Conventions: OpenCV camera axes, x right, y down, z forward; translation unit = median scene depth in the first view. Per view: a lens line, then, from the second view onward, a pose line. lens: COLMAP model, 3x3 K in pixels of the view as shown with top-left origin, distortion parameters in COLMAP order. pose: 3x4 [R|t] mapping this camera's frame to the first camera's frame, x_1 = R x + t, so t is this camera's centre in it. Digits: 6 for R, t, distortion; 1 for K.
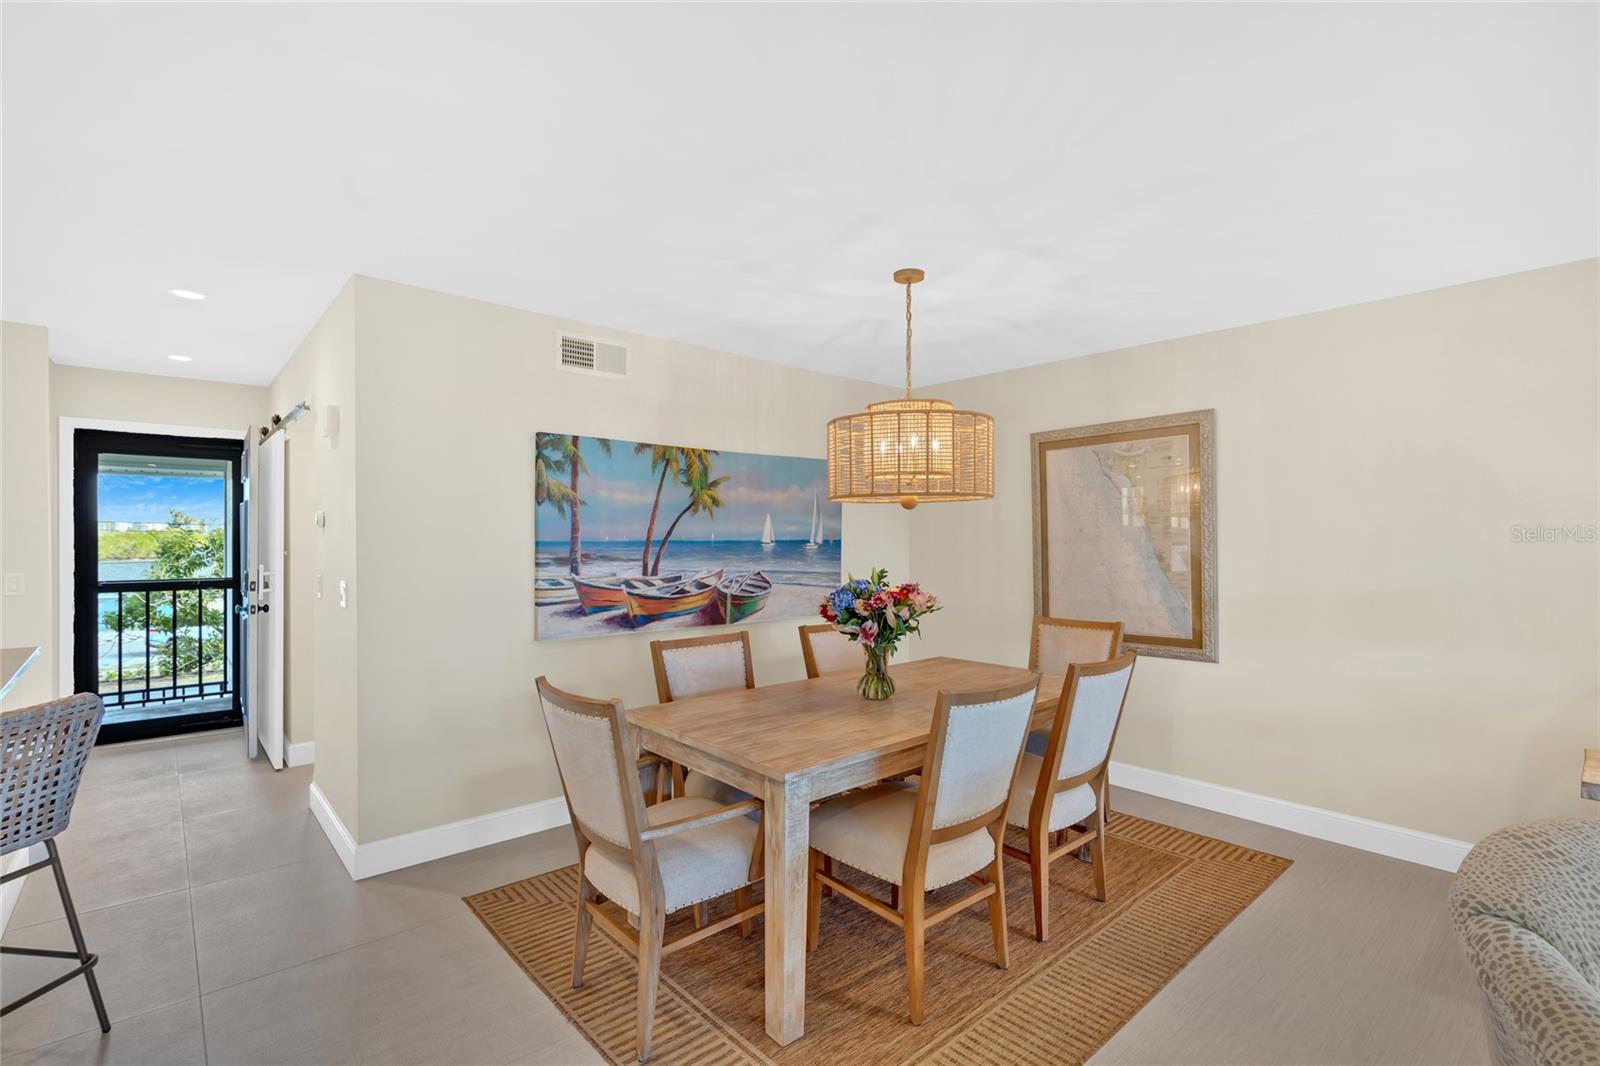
lens RADIAL K [[734.7, 0, 803.7], [0, 734.7, 548.0], [0, 0, 1]] dist [-0.010813, 0.005121]
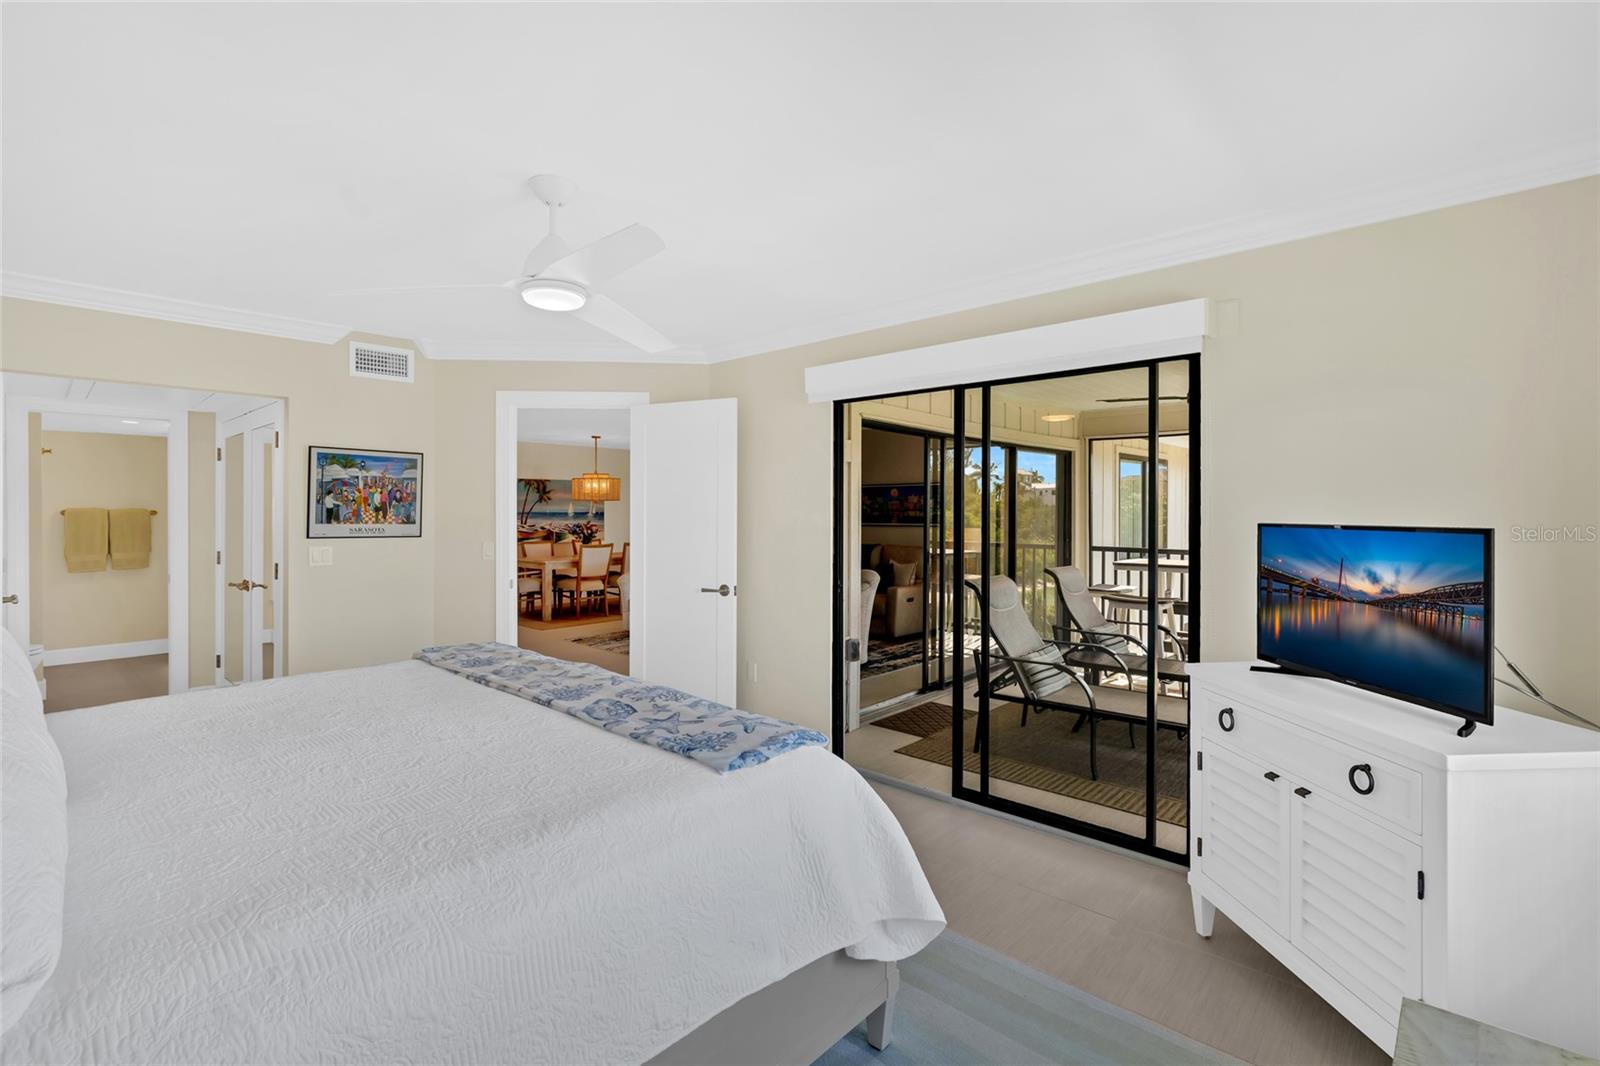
lens RADIAL K [[734.7, 0, 774.4], [0, 734.7, 511.6], [0, 0, 1]] dist [-0.010813, 0.005121]
pose [[0.997213, -0.000080, 0.074613, 0.564103], [0.000996, 0.999925, -0.012245, 0.023534], [-0.074606, 0.012285, 0.997137, -1.974422]]
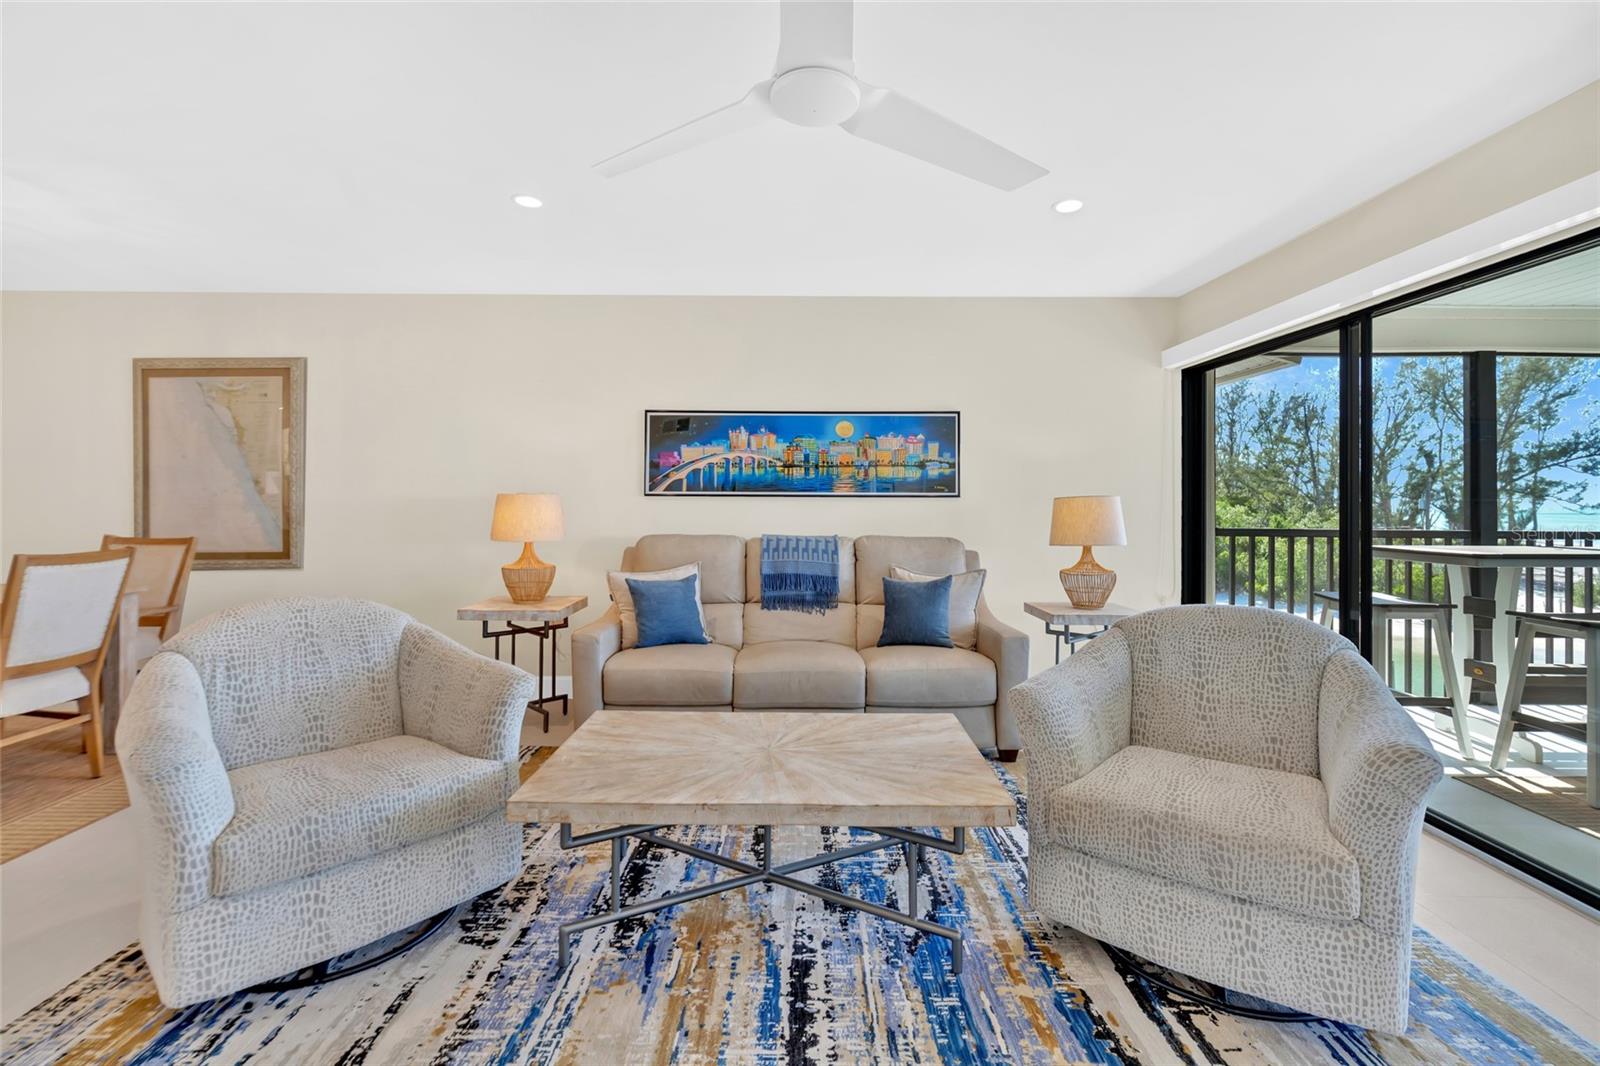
lens RADIAL K [[734.7, 0, 796.3], [0, 734.7, 488.1], [0, 0, 1]] dist [-0.010813, 0.005121]
pose [[0.670212, 0.019736, 0.741907, 0.214779], [0.002643, 0.999577, -0.028978, 0.059325], [-0.742165, 0.021382, 0.669876, -0.385955]]
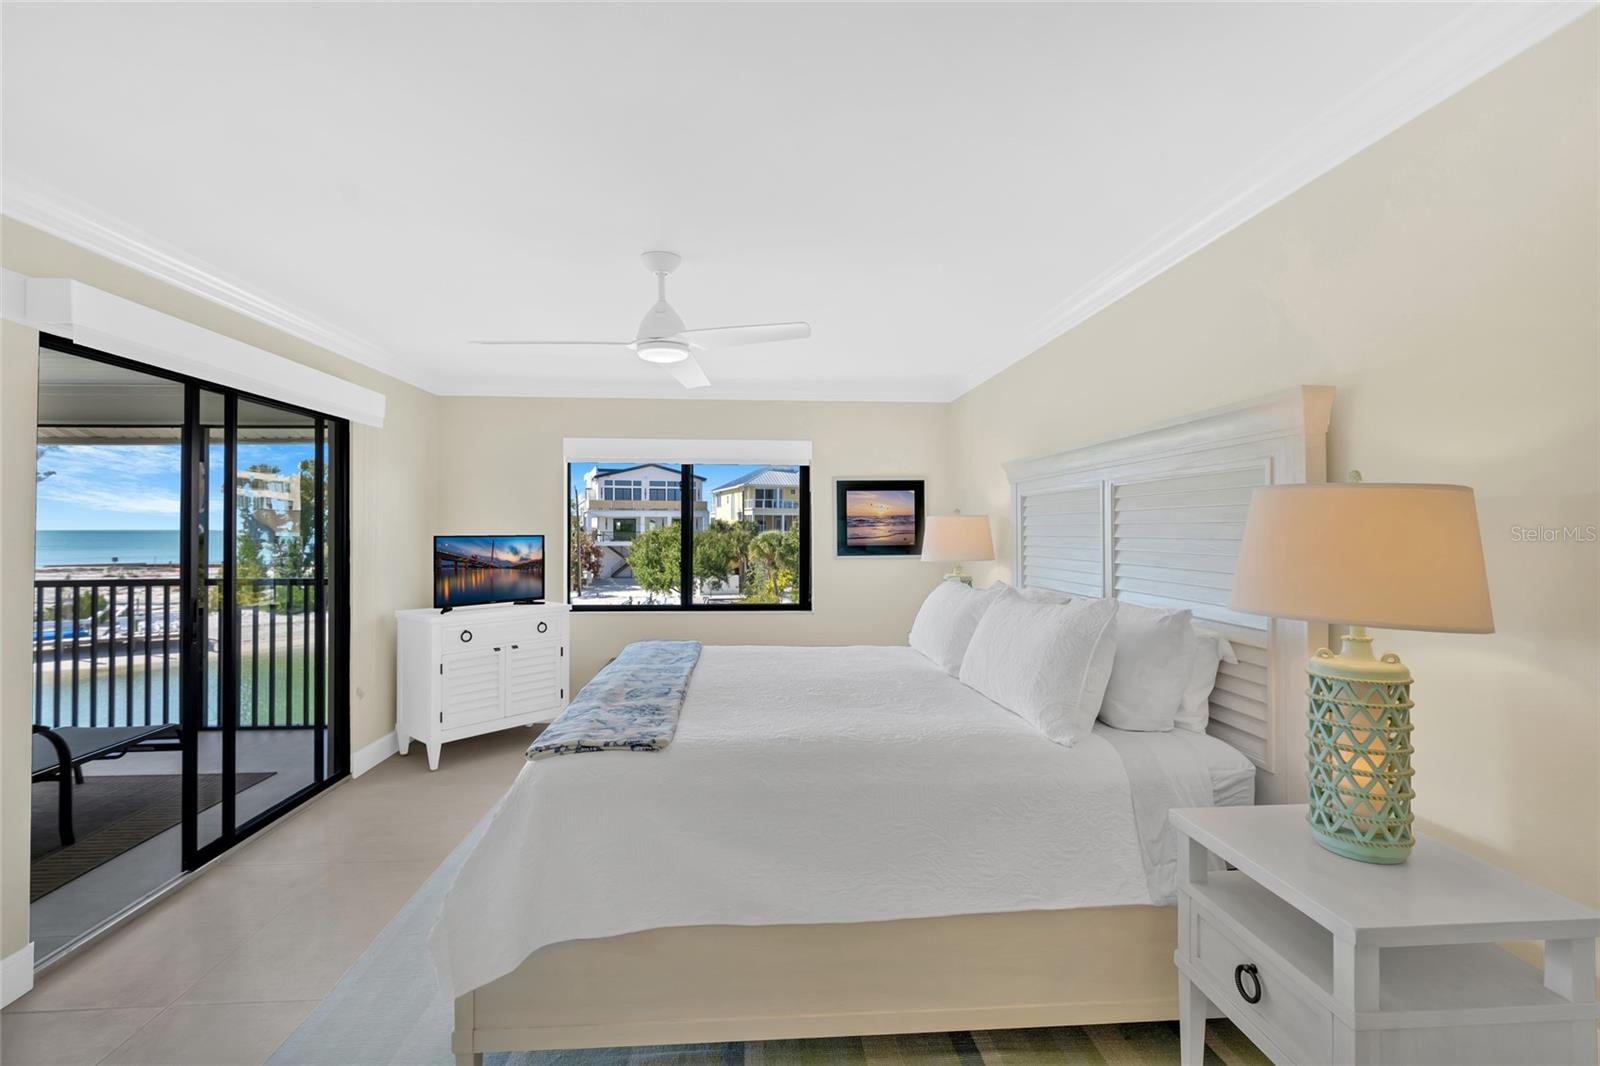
lens RADIAL K [[734.7, 0, 798.7], [0, 734.7, 524.4], [0, 0, 1]] dist [-0.010813, 0.005121]
pose [[-0.786443, 0.004020, 0.617650, -0.132500], [0.008154, 0.999959, 0.003874, 0.009467], [-0.617609, 0.008083, -0.786444, -0.858590]]
